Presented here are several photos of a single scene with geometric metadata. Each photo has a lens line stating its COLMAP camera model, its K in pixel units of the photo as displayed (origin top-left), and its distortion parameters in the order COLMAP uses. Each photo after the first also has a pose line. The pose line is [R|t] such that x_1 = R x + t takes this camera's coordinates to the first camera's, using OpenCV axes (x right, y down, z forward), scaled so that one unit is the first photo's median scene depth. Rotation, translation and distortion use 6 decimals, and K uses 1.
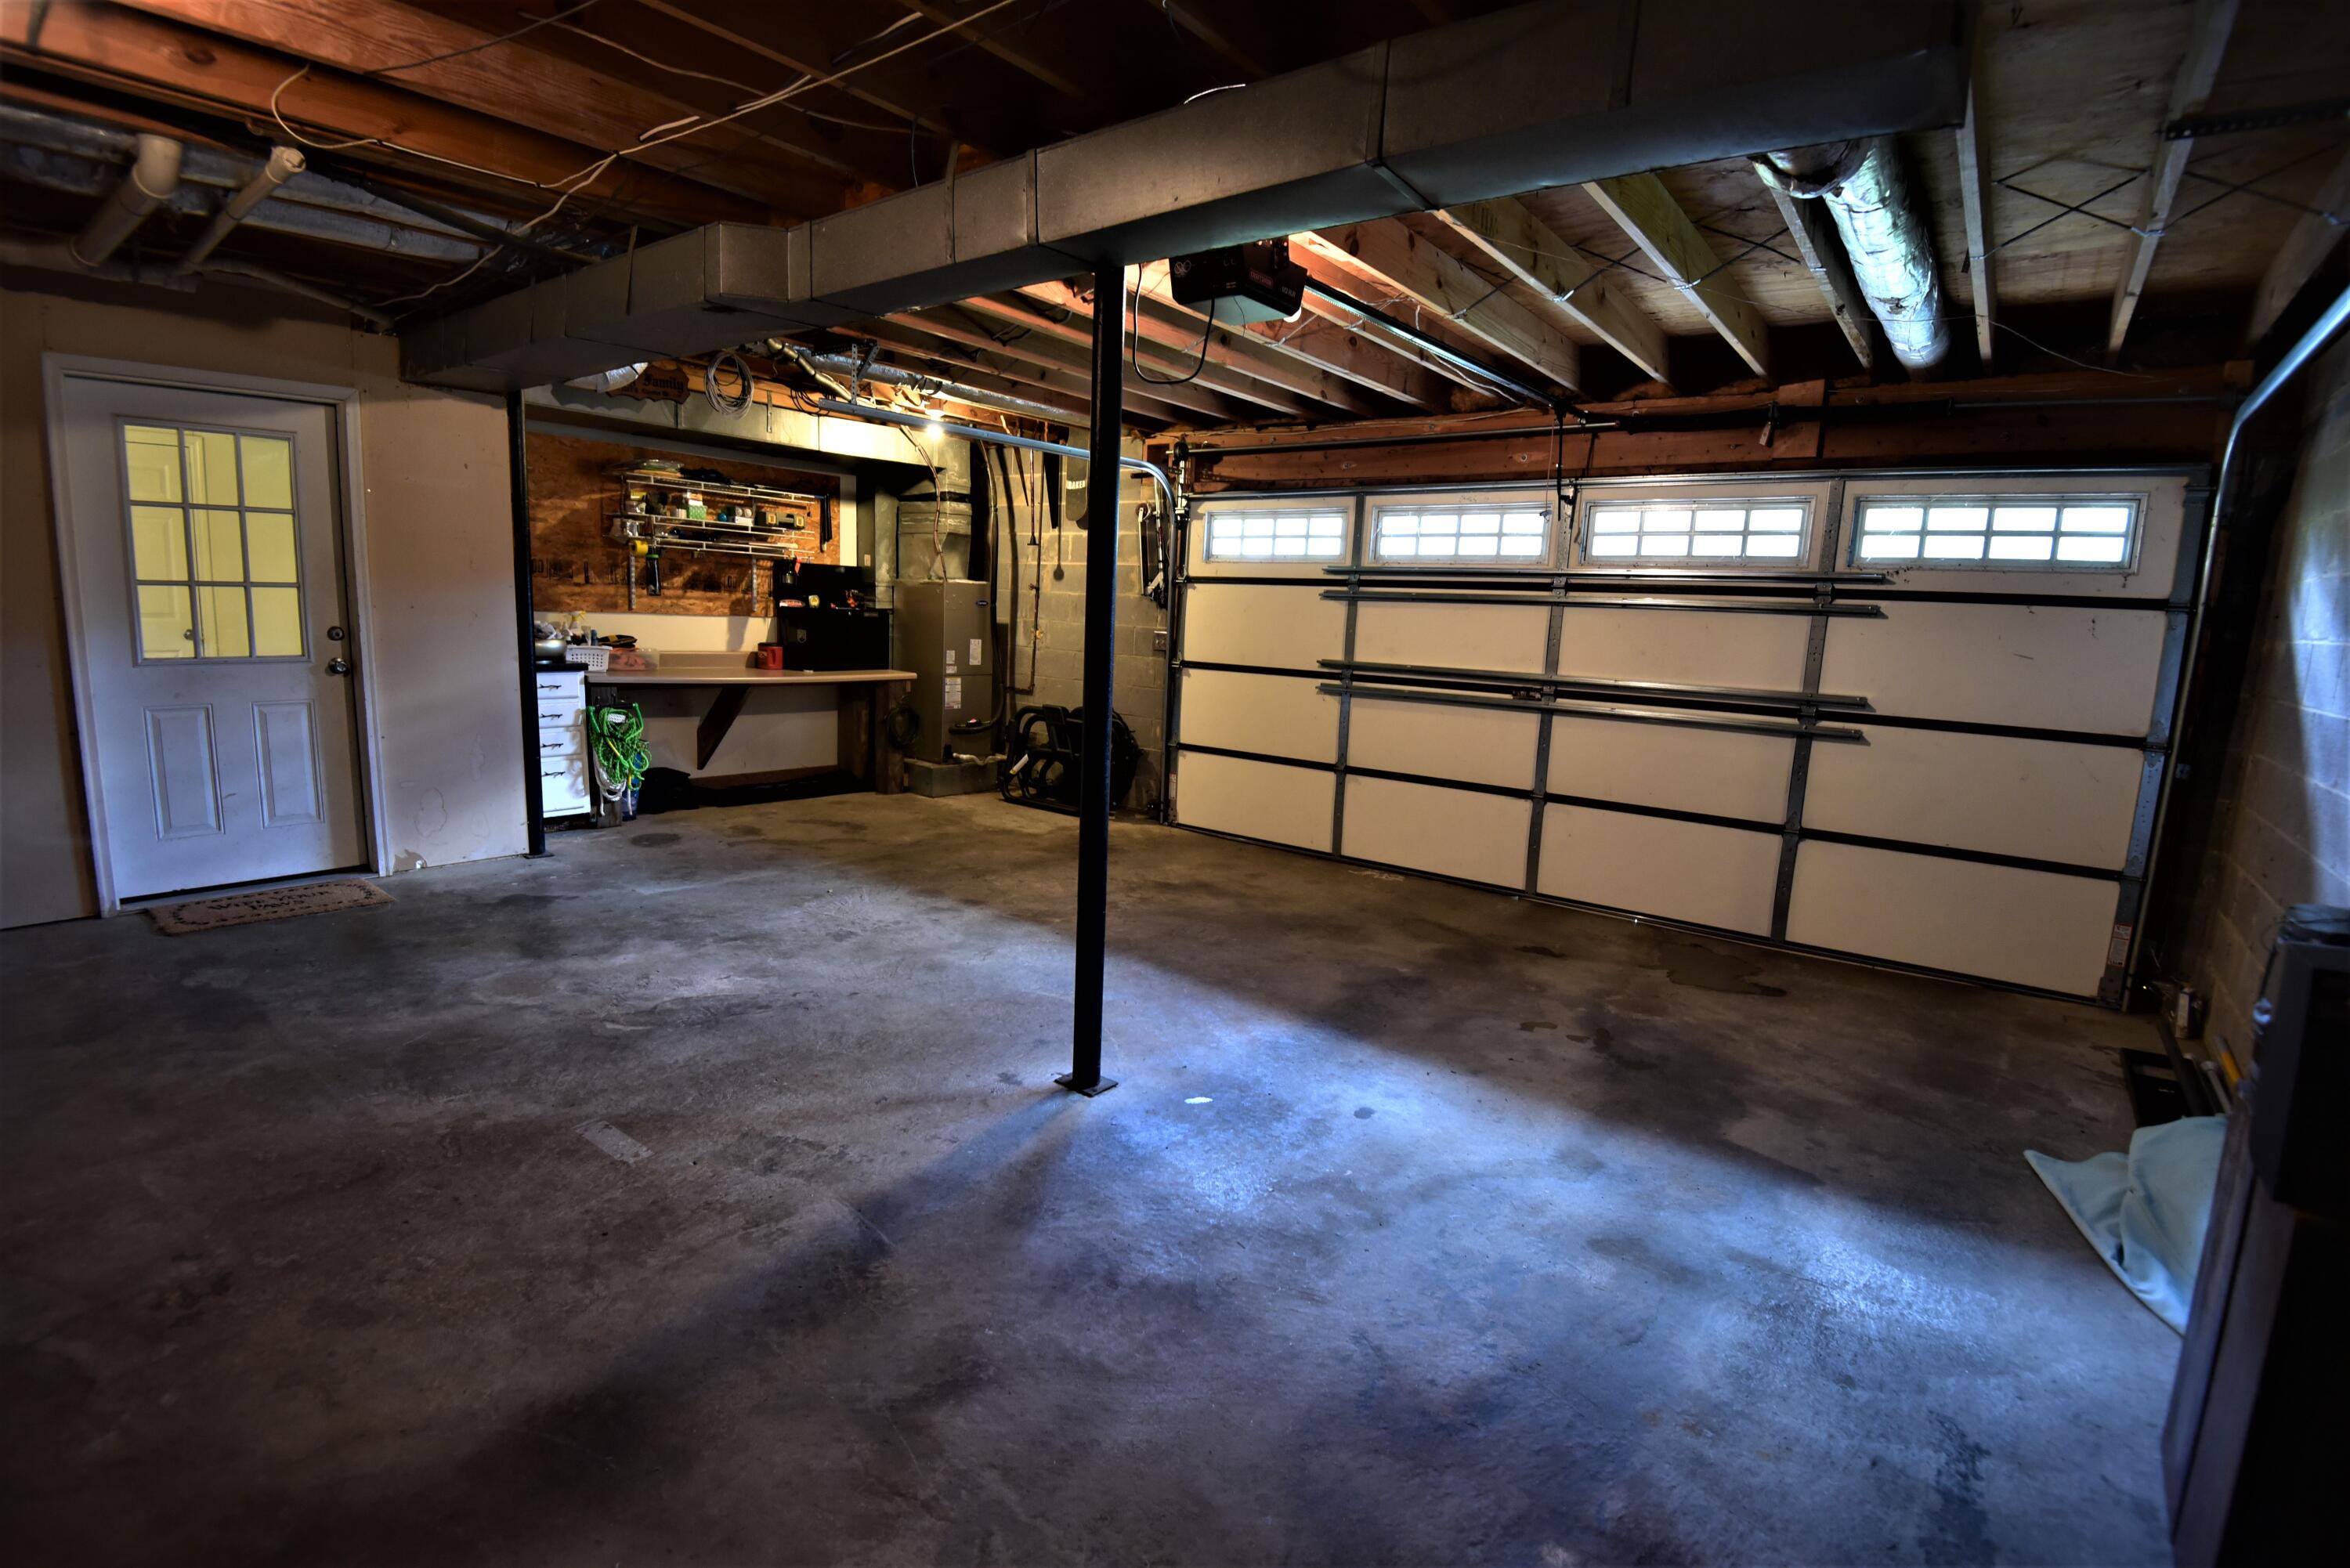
lens RADIAL K [[1100.4, 0, 1175.0], [0, 1100.4, 784.0], [0, 0, 1]] dist [-0.030470, -0.008169]
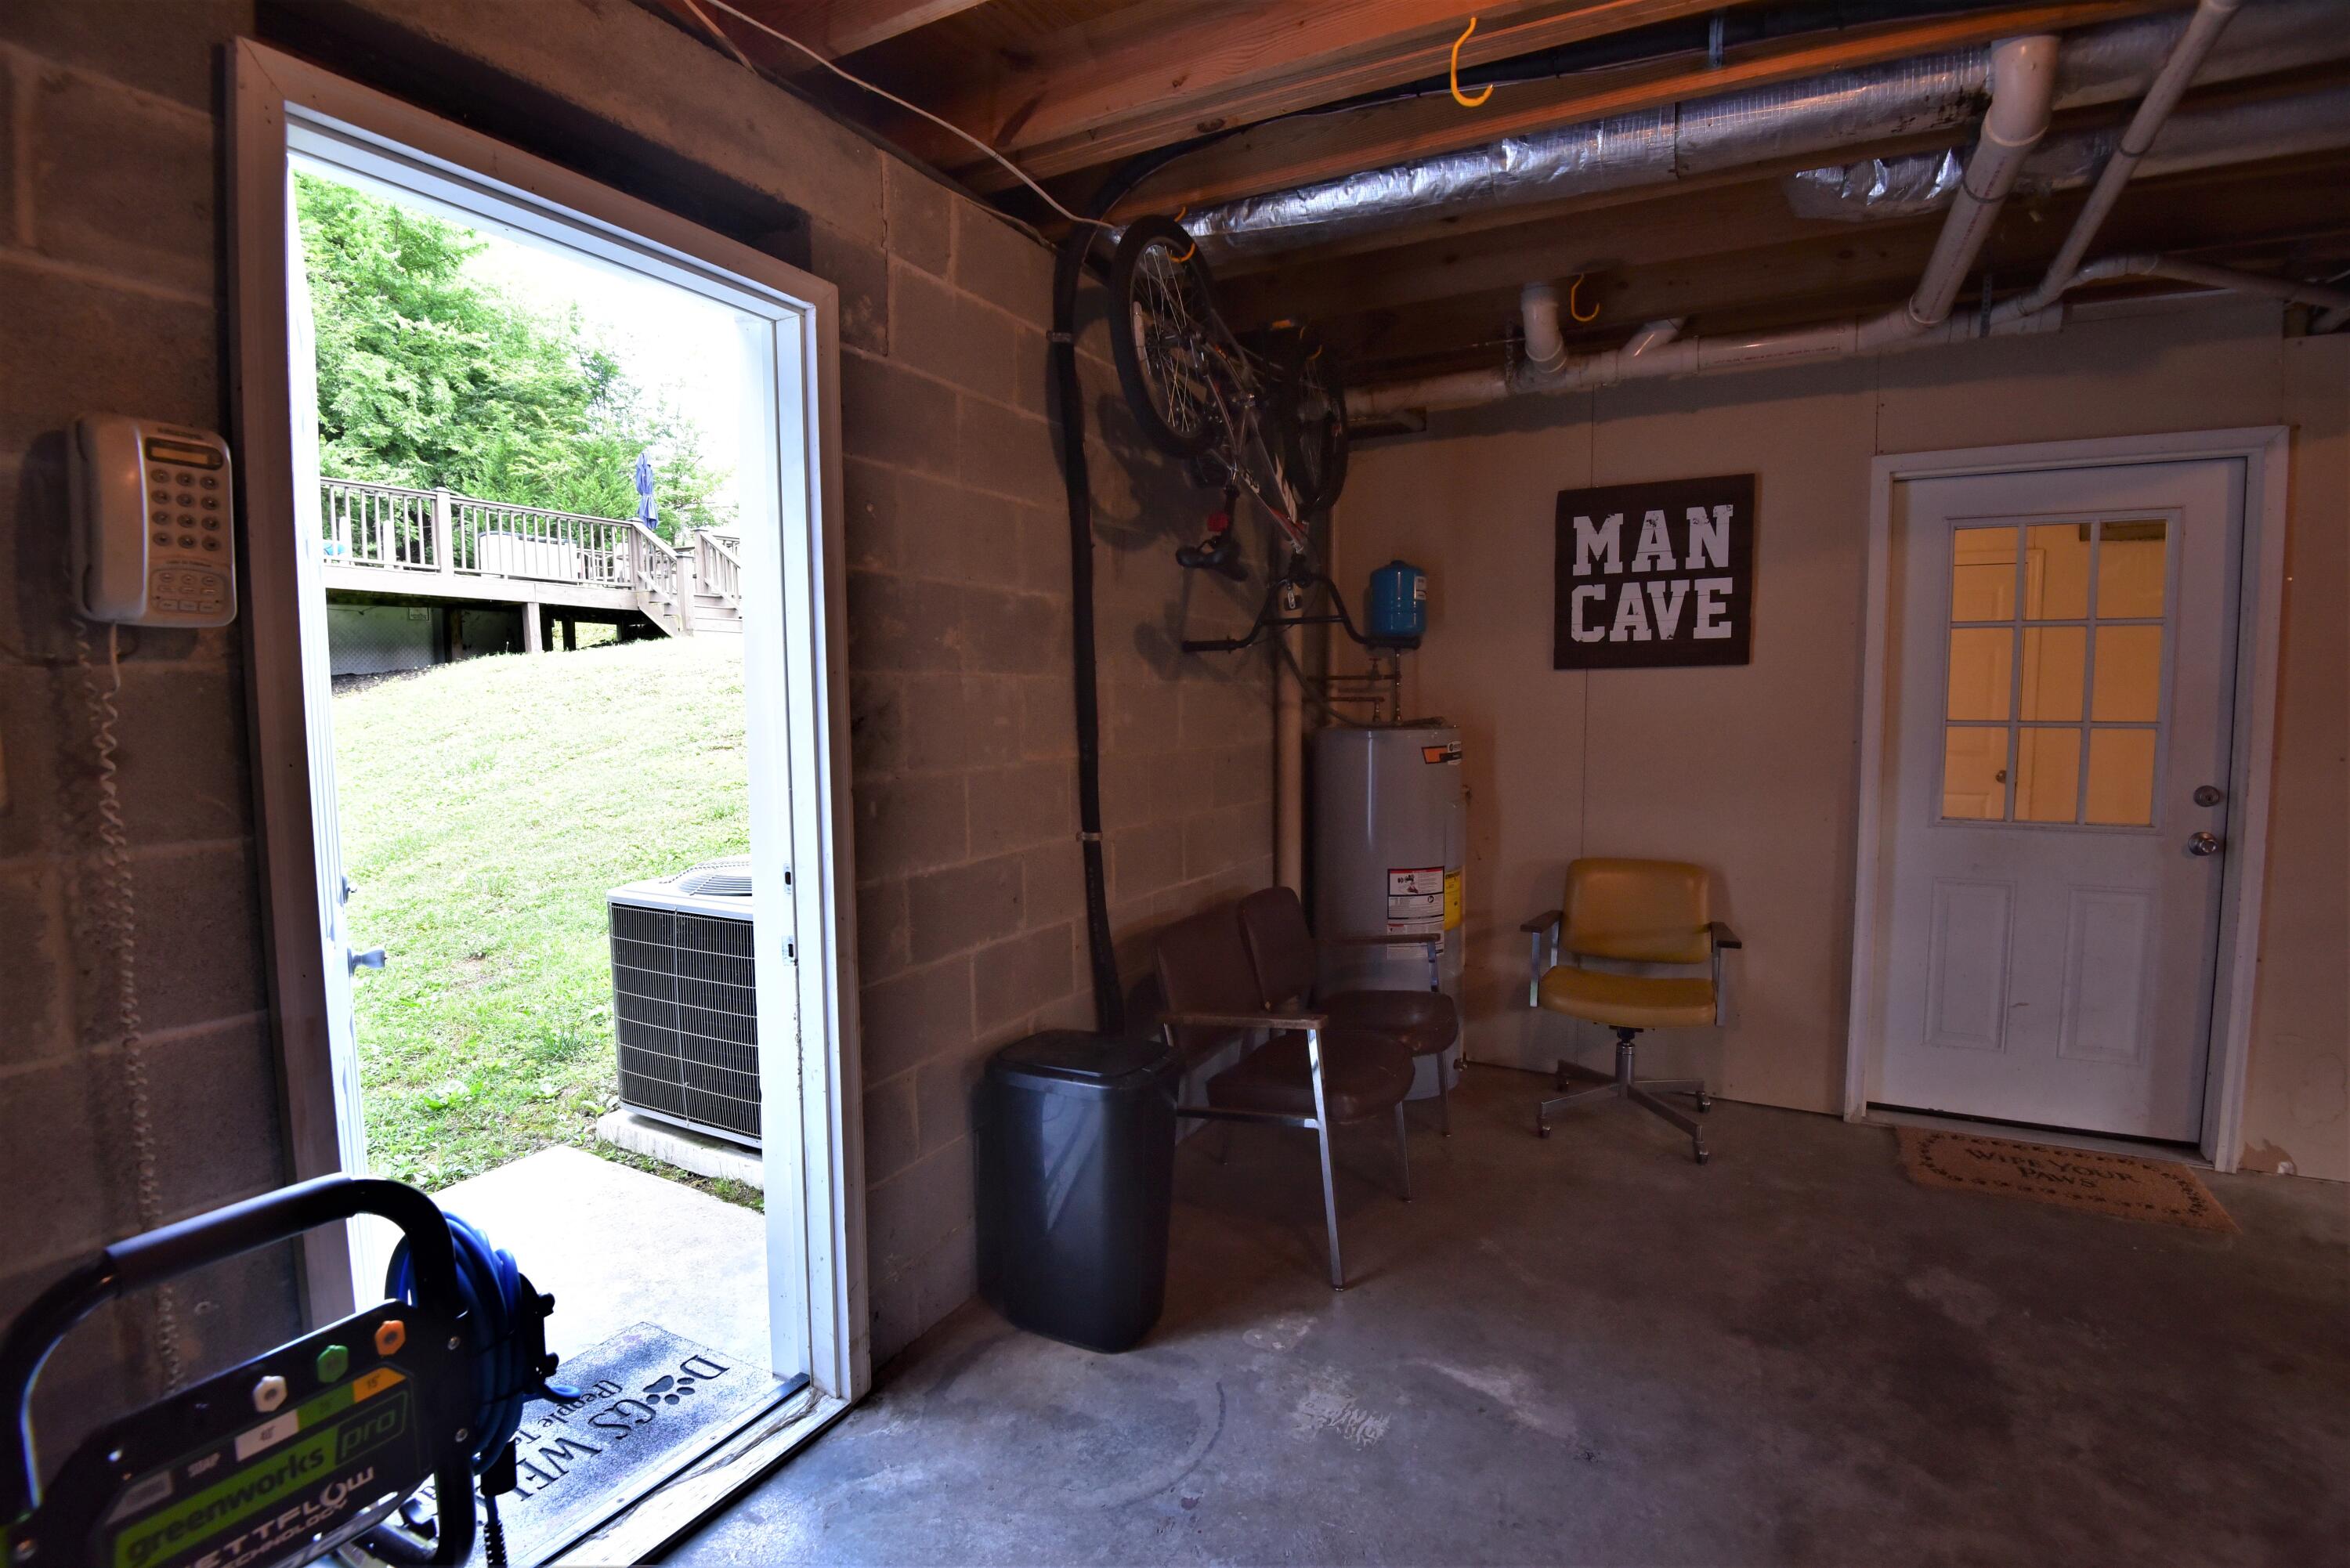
lens RADIAL K [[1100.4, 0, 1175.0], [0, 1100.4, 784.0], [0, 0, 1]] dist [-0.030470, -0.008169]
pose [[0.171527, 0.035906, -0.984525, -0.256986], [-0.152150, 0.988311, 0.009536, -0.059494], [0.973360, 0.148160, 0.174985, 0.277067]]
